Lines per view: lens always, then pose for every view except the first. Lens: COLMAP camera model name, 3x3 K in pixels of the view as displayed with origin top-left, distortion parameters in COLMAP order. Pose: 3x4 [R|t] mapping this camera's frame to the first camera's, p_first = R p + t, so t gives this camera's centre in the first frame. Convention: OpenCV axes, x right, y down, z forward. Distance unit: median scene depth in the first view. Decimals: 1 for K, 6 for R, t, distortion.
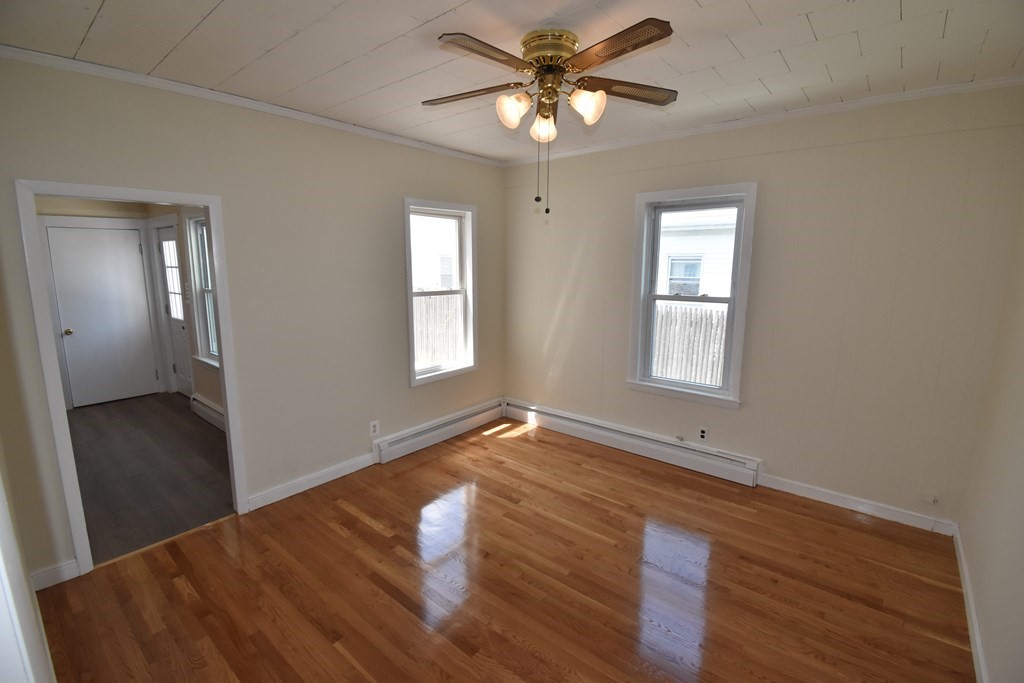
lens RADIAL K [[469.4, 0, 531.8], [0, 469.4, 334.8], [0, 0, 1]] dist [-0.016588, -0.000328]
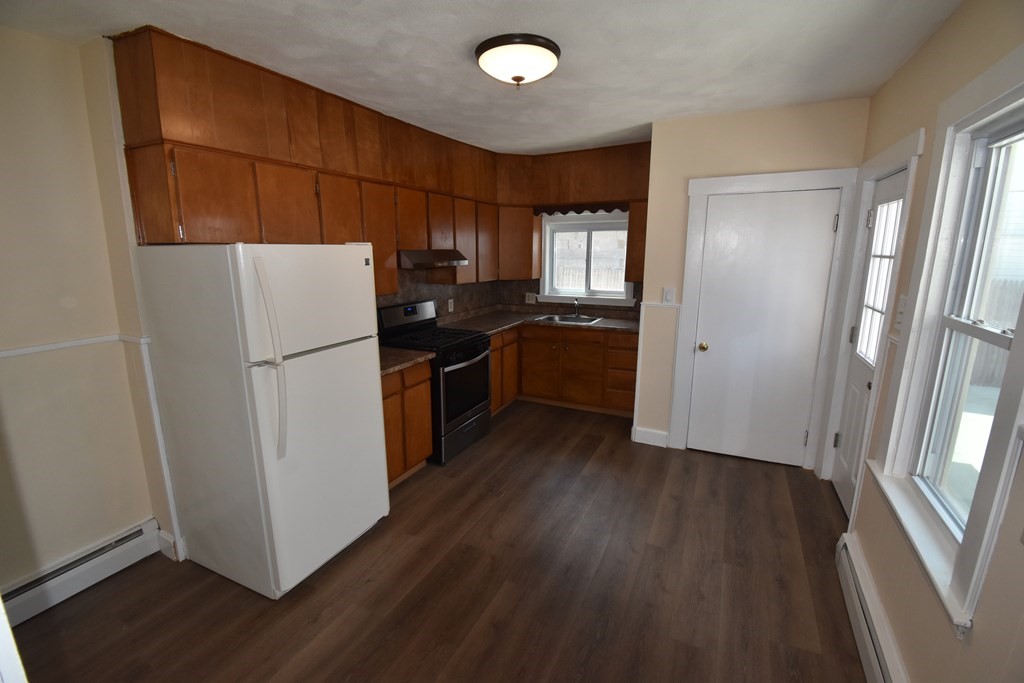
lens RADIAL K [[452.8, 0, 512.0], [0, 452.8, 341.5], [0, 0, 1]] dist [-0.018415, -0.000135]
pose [[0.211121, 0.197415, -0.957317, -0.382400], [-0.152840, 0.974012, 0.167151, -0.076119], [0.965437, 0.111028, 0.235807, 0.514037]]
